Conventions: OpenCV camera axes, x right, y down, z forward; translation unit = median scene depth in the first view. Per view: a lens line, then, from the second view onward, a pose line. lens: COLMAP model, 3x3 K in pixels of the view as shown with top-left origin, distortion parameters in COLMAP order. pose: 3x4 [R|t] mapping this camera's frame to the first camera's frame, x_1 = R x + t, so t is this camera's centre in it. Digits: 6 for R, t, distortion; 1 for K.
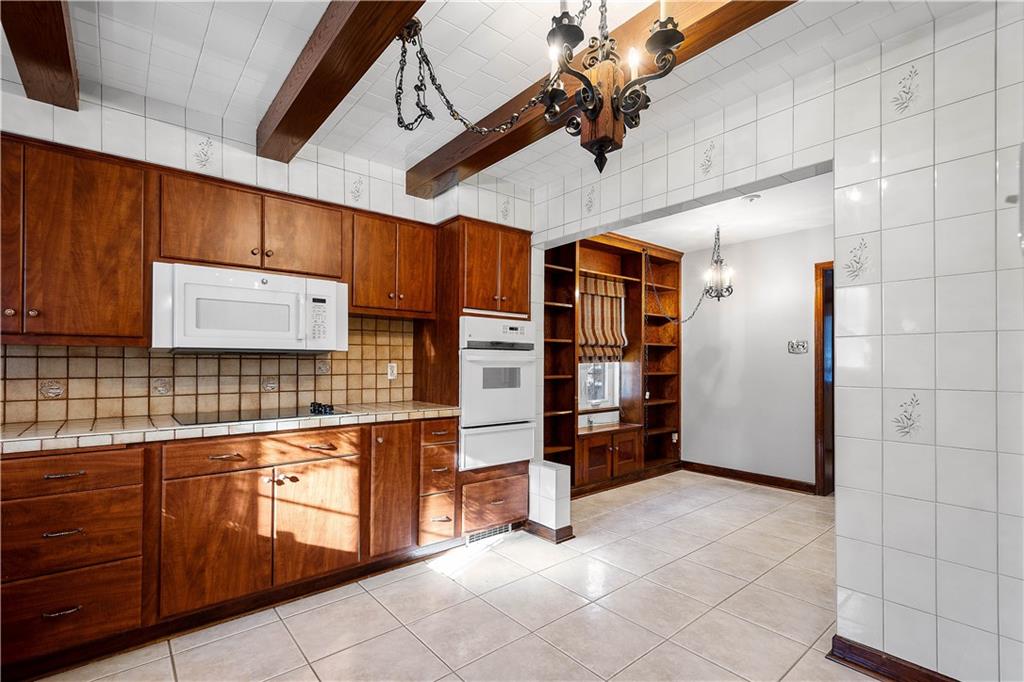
lens RADIAL K [[455.3, 0, 504.5], [0, 455.3, 358.2], [0, 0, 1]] dist [0.008954, -0.000843]
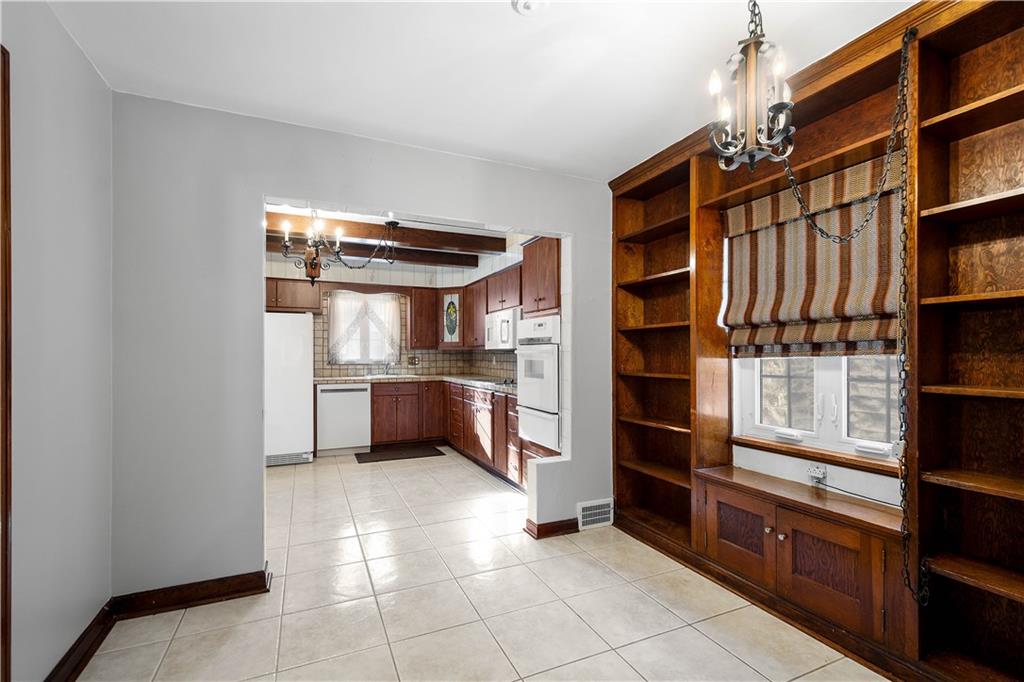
lens RADIAL K [[463.8, 0, 529.6], [0, 463.8, 354.6], [0, 0, 1]] dist [0.001122, -0.000026]
pose [[-0.233349, -0.002156, -0.972391, 1.140132], [0.008752, 0.999952, -0.004317, 0.011433], [0.972354, -0.009518, -0.233319, 1.259322]]
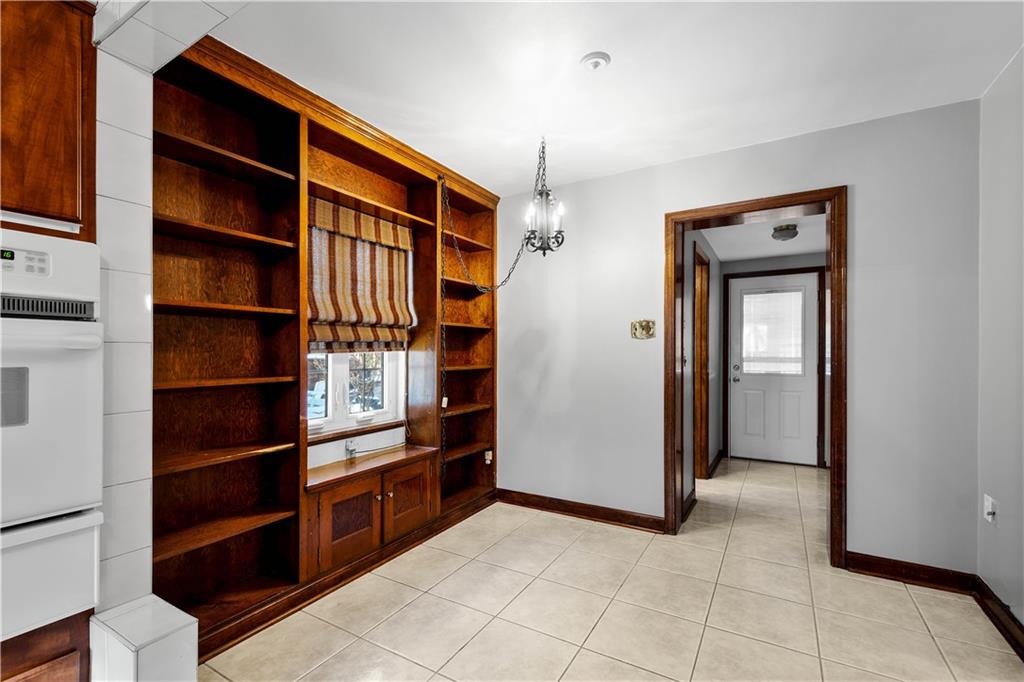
lens RADIAL K [[457.3, 0, 502.4], [0, 457.3, 350.7], [0, 0, 1]] dist [0.003815, -0.000004]
pose [[0.940626, -0.002924, 0.339433, 0.265330], [0.000652, 0.999977, 0.006806, 0.005899], [-0.339445, -0.006181, 0.940606, 0.562571]]
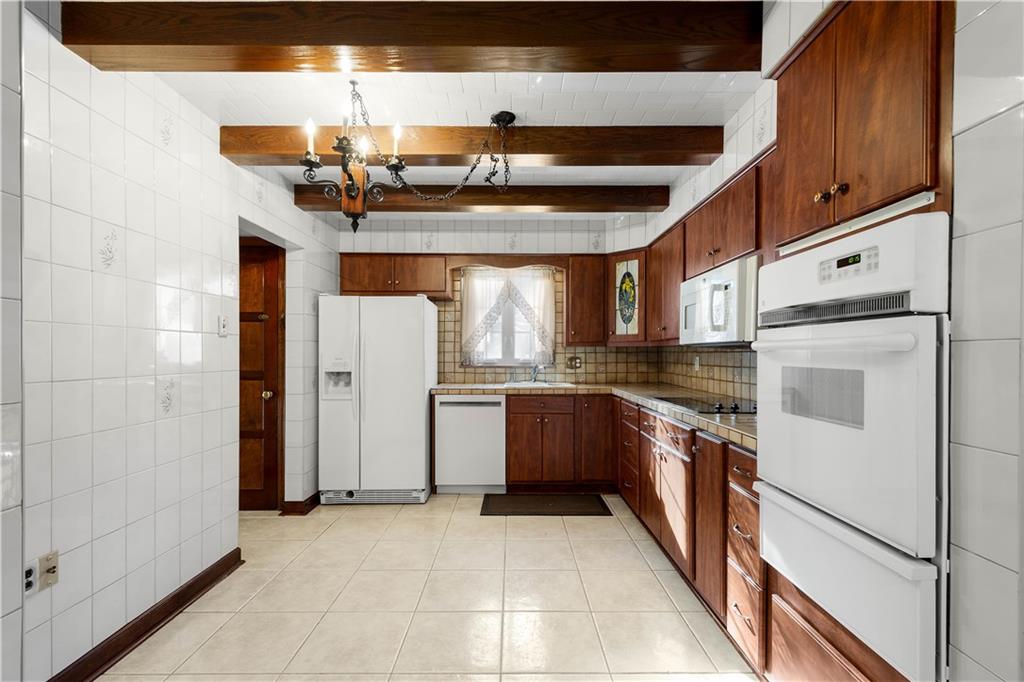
lens RADIAL K [[465.4, 0, 518.8], [0, 465.4, 357.5], [0, 0, 1]] dist [0.001899, -0.000006]
pose [[-0.627632, 0.000288, -0.778510, 0.474469], [0.002018, 0.999997, -0.001257, 0.010974], [0.778508, -0.002360, -0.627630, 1.046480]]
